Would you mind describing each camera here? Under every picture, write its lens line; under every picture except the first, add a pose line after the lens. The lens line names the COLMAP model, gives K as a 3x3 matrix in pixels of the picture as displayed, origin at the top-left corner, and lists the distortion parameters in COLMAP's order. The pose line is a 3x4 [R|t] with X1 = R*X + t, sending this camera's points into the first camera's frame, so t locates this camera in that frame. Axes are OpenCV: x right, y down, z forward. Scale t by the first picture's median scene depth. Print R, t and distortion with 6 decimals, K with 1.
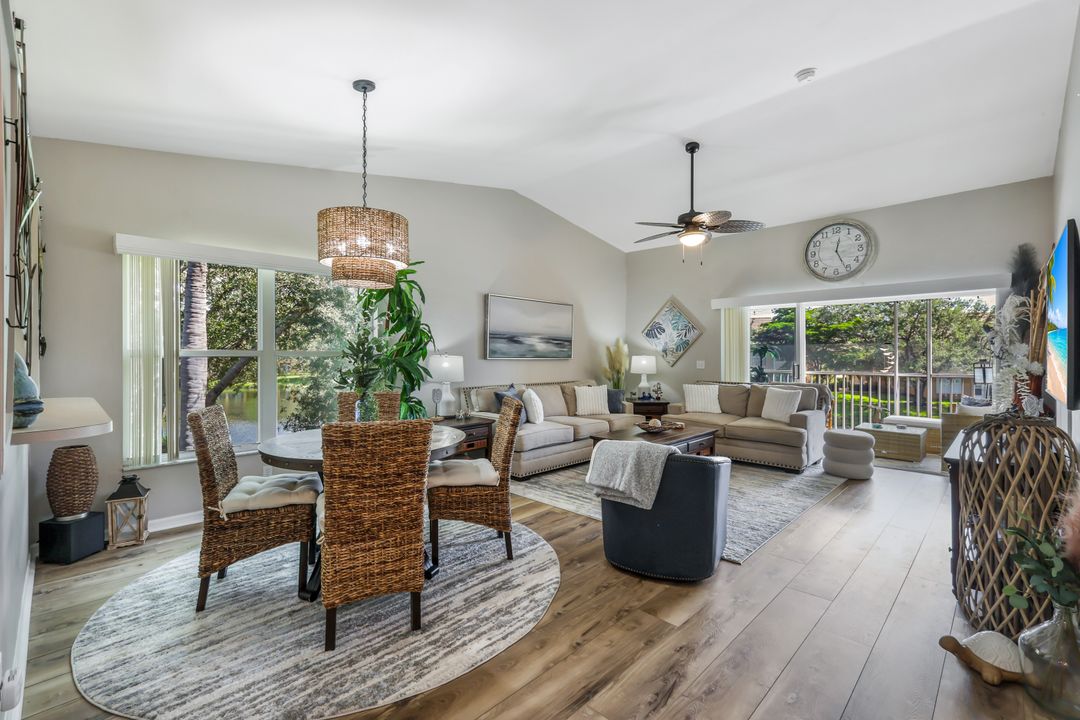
lens RADIAL K [[472.3, 0, 540.4], [0, 472.3, 356.8], [0, 0, 1]] dist [0.002748, 0.000262]
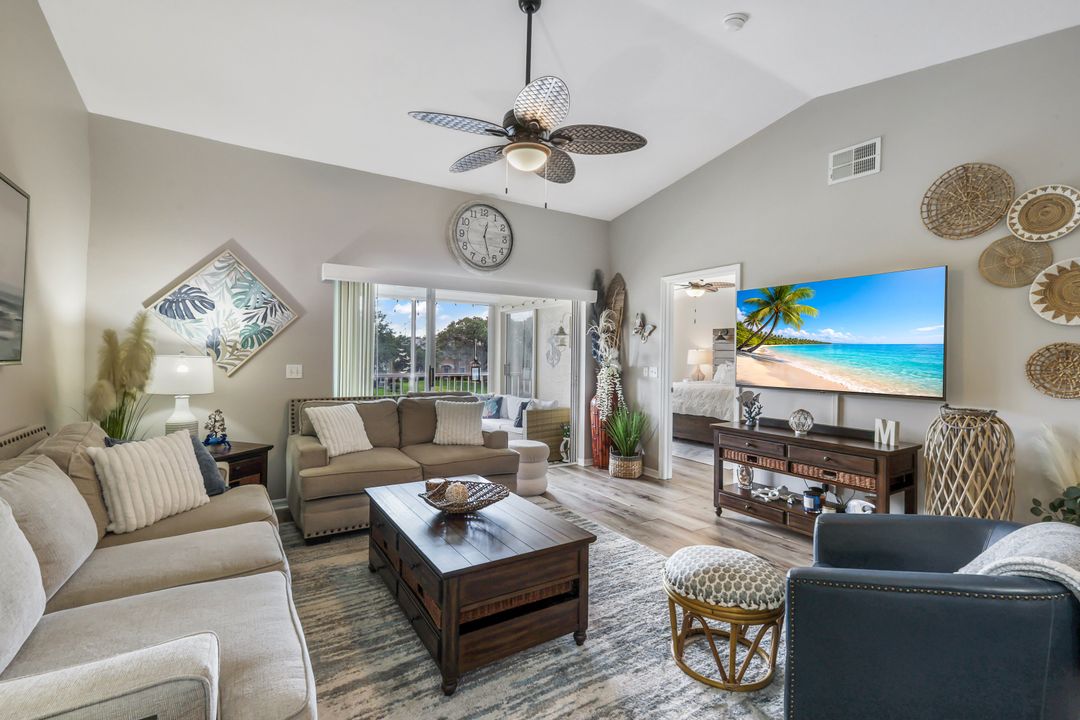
lens RADIAL K [[472.3, 0, 540.4], [0, 472.3, 356.8], [0, 0, 1]] dist [0.002748, 0.000262]
pose [[0.229851, 0.001965, 0.973224, -0.215404], [-0.007665, 0.999971, -0.000209, -0.004727], [-0.973196, -0.007411, 0.229859, 0.790954]]
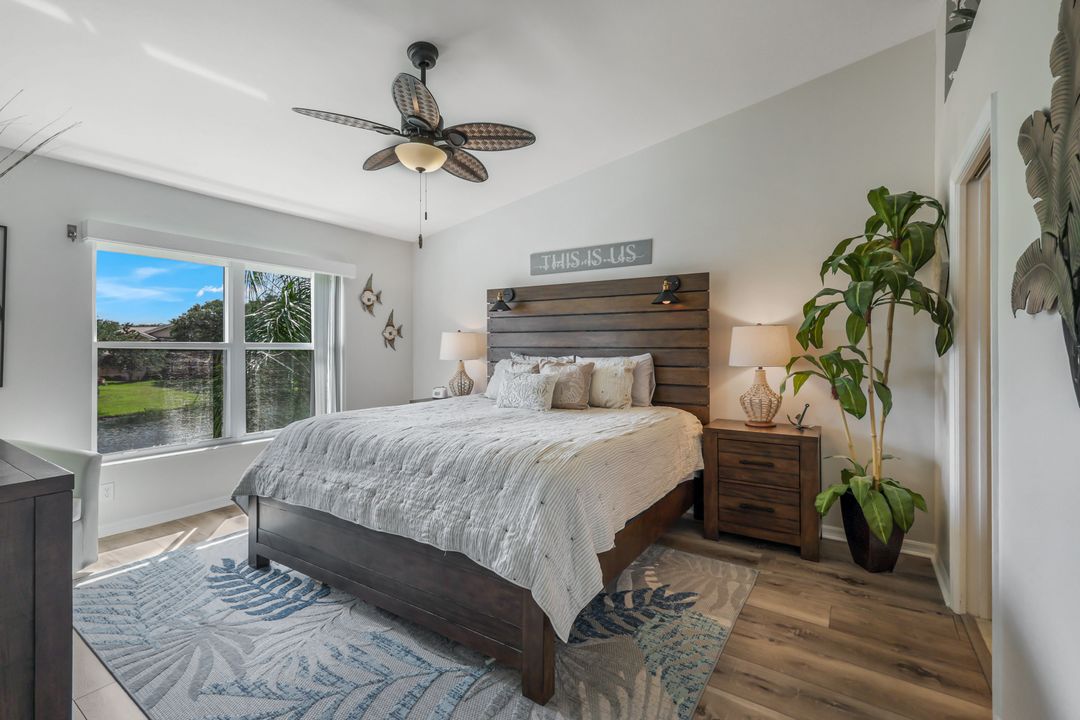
lens RADIAL K [[477.9, 0, 542.7], [0, 477.9, 338.2], [0, 0, 1]] dist [0.000453, 0.000001]
pose [[-0.187001, 0.021357, 0.982127, 0.811483], [0.001017, 0.999767, -0.021547, -0.003359], [-0.982359, -0.003031, -0.186979, 0.625797]]
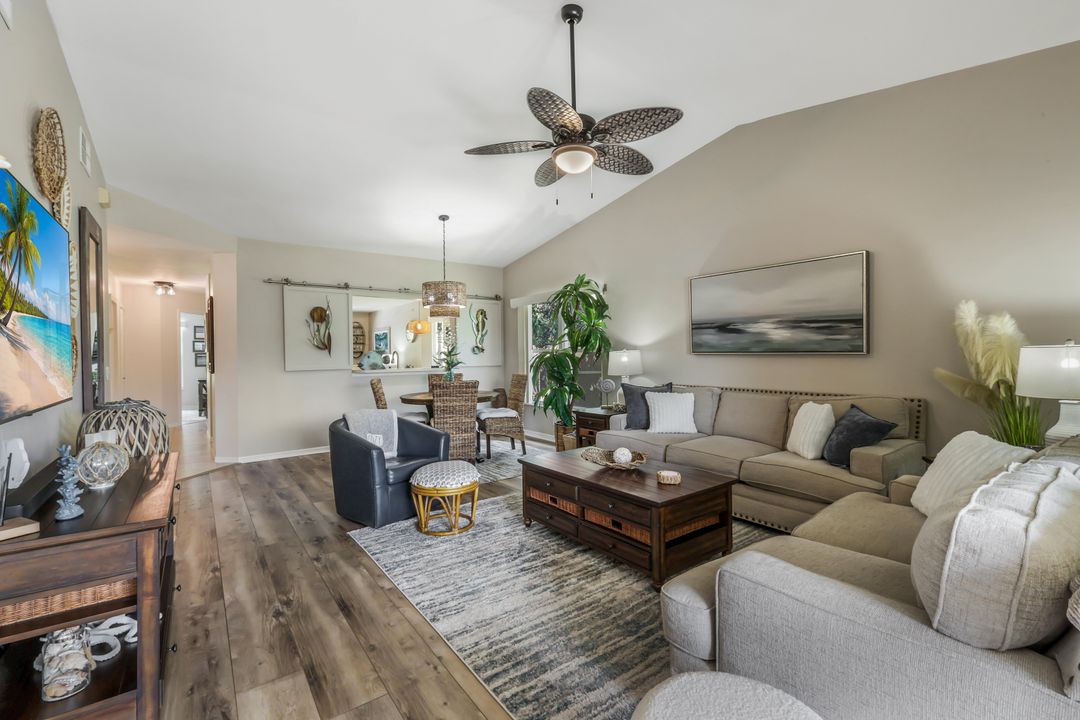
lens RADIAL K [[470.9, 0, 538.2], [0, 470.9, 351.9], [0, 0, 1]] dist [0.002230, 0.000445]
pose [[-0.156108, 0.000242, -0.987740, 0.883197], [0.005385, 0.999985, -0.000606, 0.000448], [0.987725, -0.005414, -0.156107, 0.976305]]
